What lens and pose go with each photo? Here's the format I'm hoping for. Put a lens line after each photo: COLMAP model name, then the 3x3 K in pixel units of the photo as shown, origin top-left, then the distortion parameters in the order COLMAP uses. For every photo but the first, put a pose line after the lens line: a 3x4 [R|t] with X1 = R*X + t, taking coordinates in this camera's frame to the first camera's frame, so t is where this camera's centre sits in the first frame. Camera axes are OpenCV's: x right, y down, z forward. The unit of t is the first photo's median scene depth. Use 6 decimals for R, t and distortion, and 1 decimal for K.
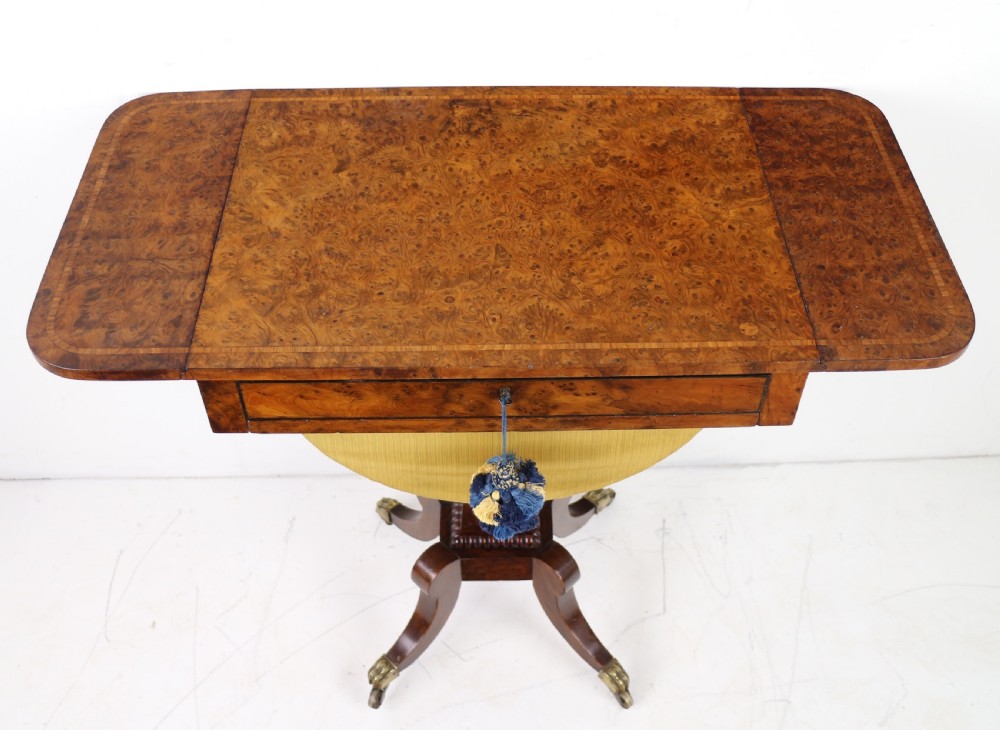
lens RADIAL K [[1092.4, 0, 498.3], [0, 1092.4, 364.6], [0, 0, 1]] dist [-0.171625, 0.041515]
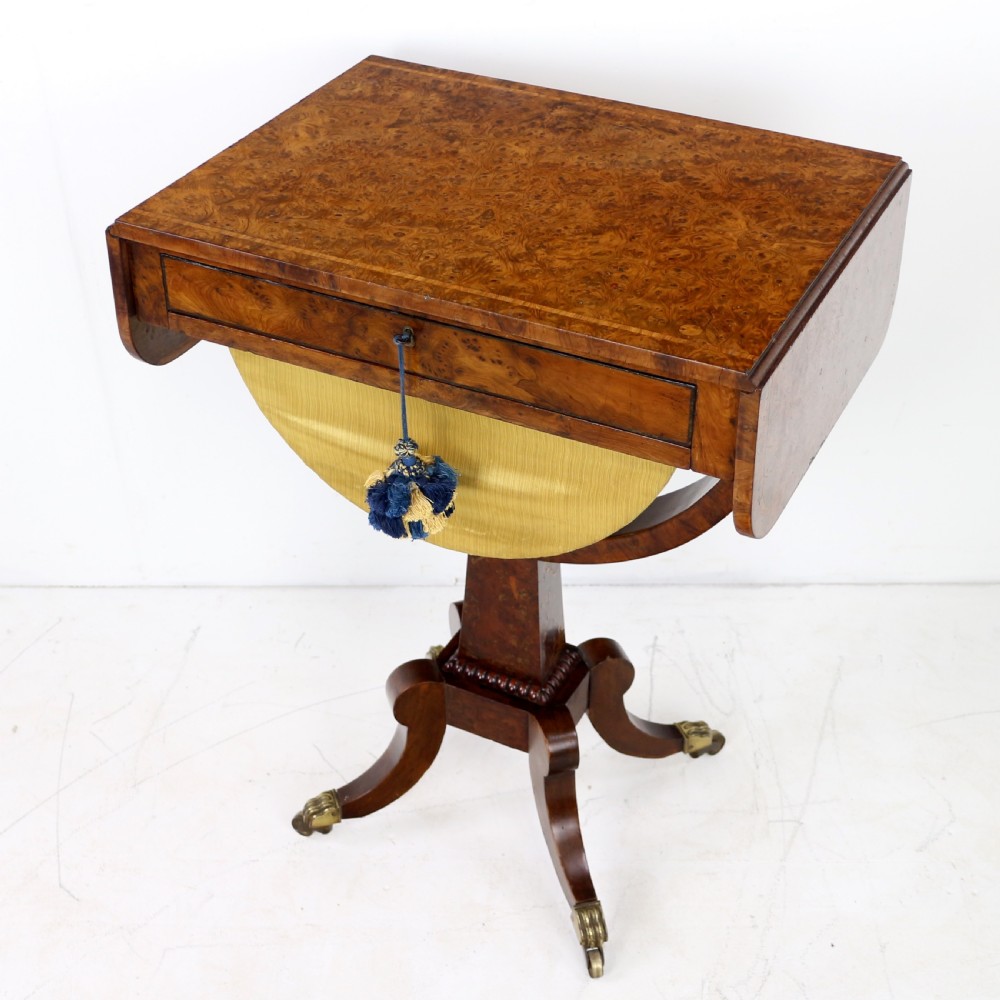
lens RADIAL K [[1614.2, 0, 456.7], [0, 1614.2, 523.9], [0, 0, 1]] dist [-0.158027, 0.136930]
pose [[0.875856, 0.275931, -0.395902, 0.574427], [-0.347649, 0.929774, -0.121084, 0.299487], [0.334688, 0.243687, 0.910275, -0.122361]]
